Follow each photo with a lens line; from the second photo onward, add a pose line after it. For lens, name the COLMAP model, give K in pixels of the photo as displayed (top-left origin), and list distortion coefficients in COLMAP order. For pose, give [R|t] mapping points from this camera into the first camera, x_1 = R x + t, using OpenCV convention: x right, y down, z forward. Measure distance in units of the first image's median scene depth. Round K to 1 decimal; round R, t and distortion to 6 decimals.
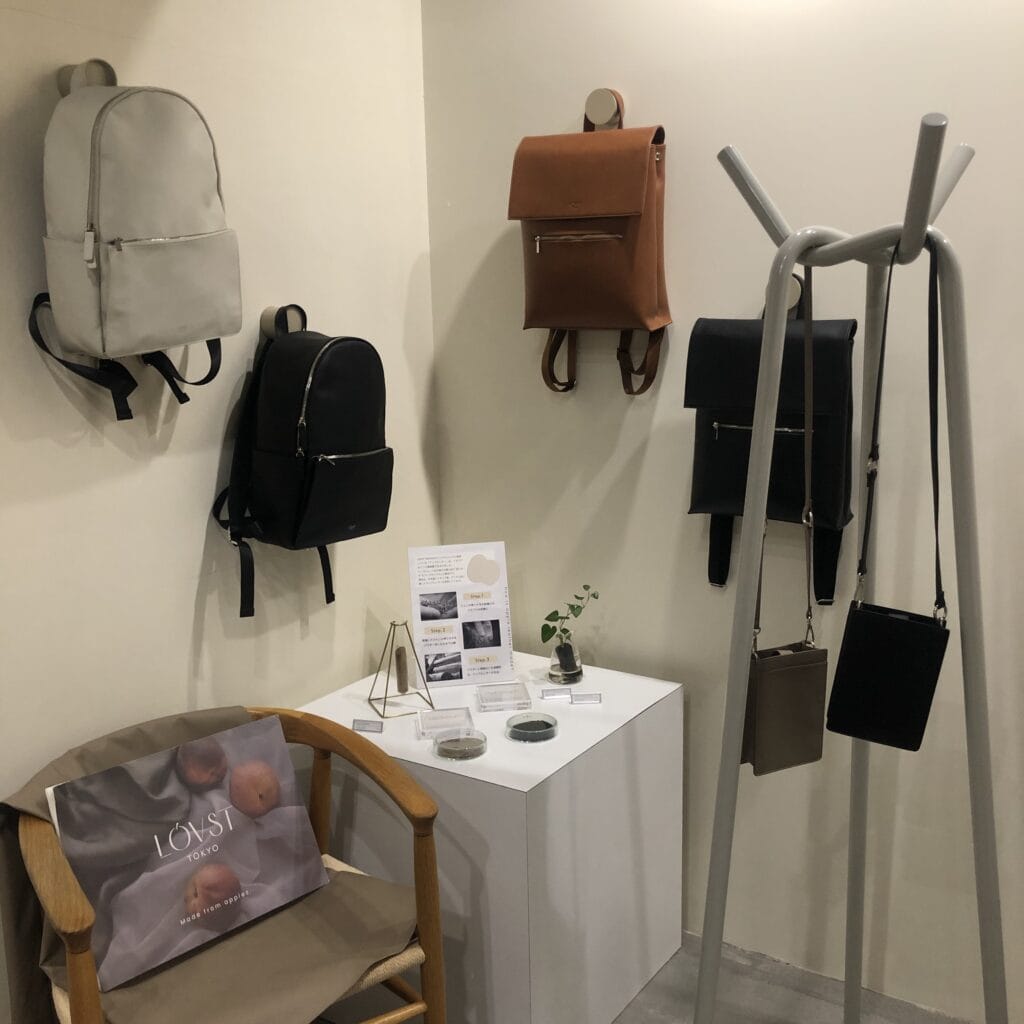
lens RADIAL K [[1138.9, 0, 511.9], [0, 1138.9, 512.2], [0, 0, 1]] dist [0.001043, 0.000000]
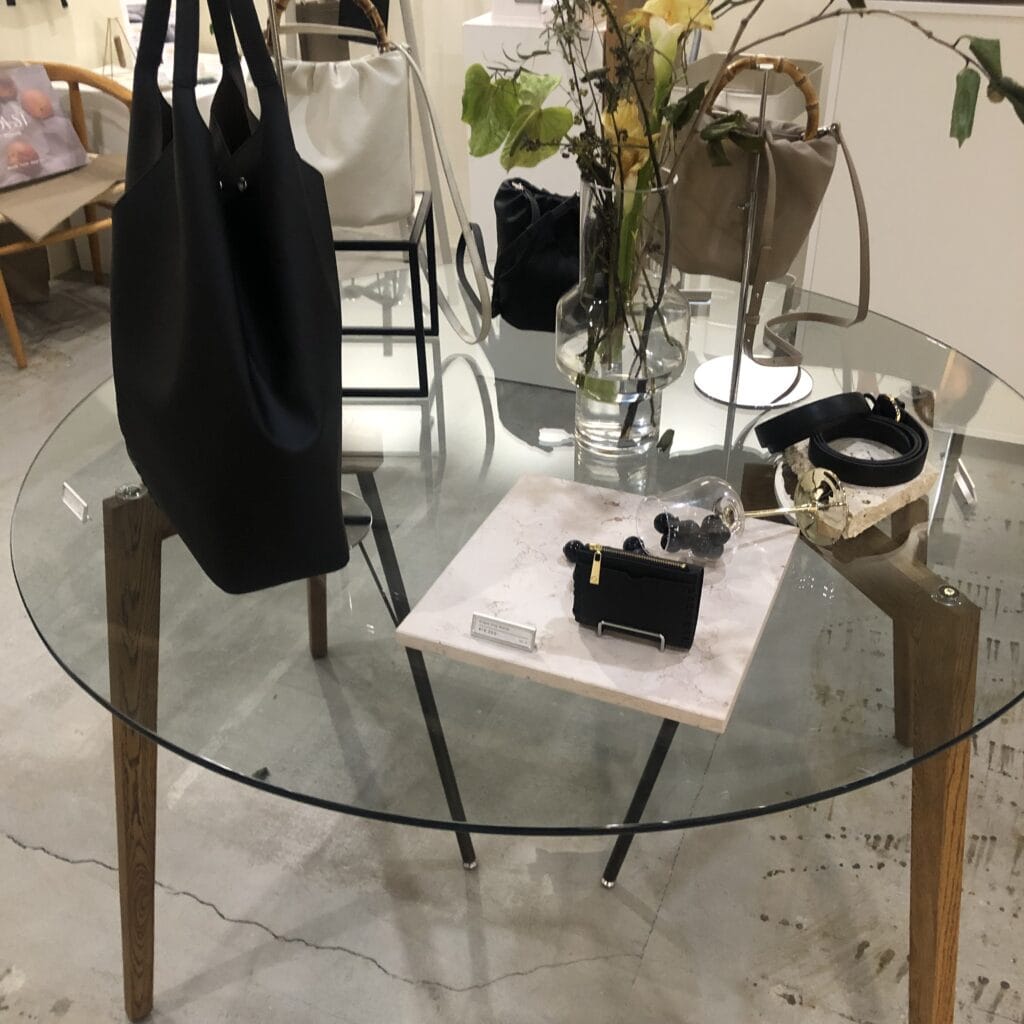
lens RADIAL K [[1138.9, 0, 512.2], [0, 1138.9, 511.5], [0, 0, 1]] dist [0.001043, 0.000000]
pose [[0.983219, -0.108171, 0.146901, 0.169179], [0.049124, 0.932488, 0.357845, 0.236073], [-0.175691, -0.344624, 0.922153, -0.962814]]
